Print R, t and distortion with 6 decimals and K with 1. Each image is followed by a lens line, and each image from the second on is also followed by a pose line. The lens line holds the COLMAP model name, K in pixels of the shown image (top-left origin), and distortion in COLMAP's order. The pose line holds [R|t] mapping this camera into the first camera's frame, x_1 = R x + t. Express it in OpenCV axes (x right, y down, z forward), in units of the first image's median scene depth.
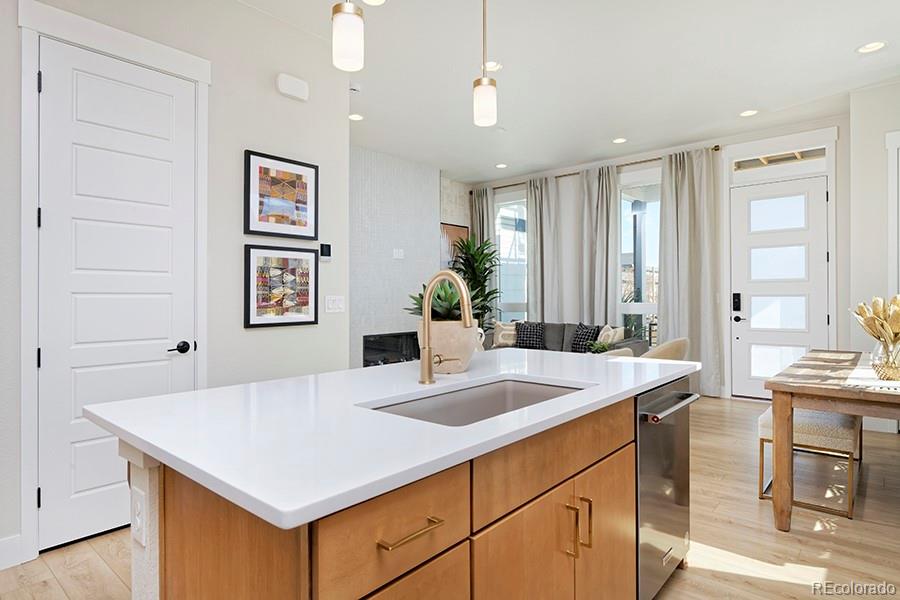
lens RADIAL K [[509.4, 0, 450.3], [0, 509.4, 297.3], [0, 0, 1]] dist [0.000238, 0.000073]
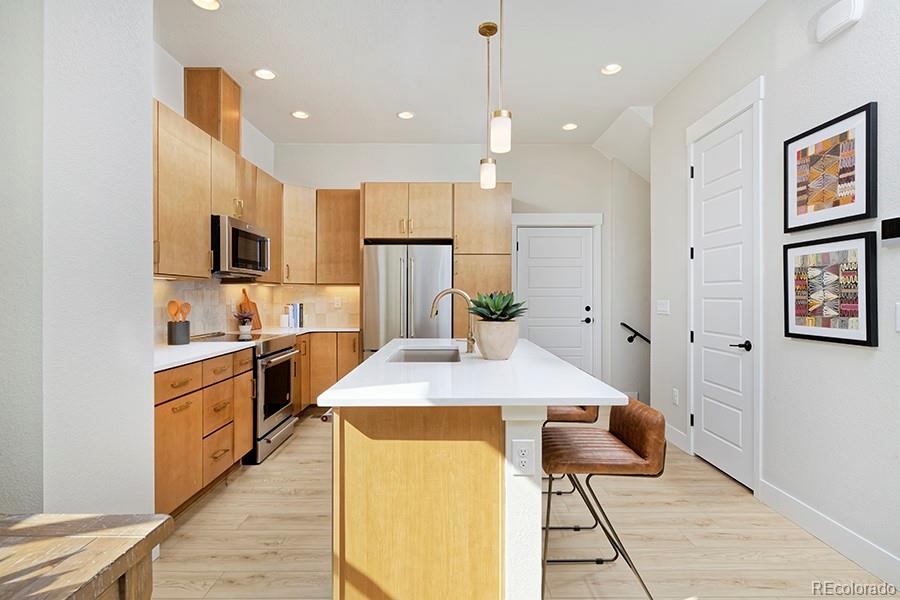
lens RADIAL K [[452.6, 0, 449.1], [0, 452.6, 296.3], [0, 0, 1]] dist [-0.005976, -0.001388]
pose [[-0.745993, 0.004197, -0.665941, 0.556661], [0.000959, 0.999986, 0.005228, -0.015767], [0.665953, 0.003262, -0.745986, 1.139693]]
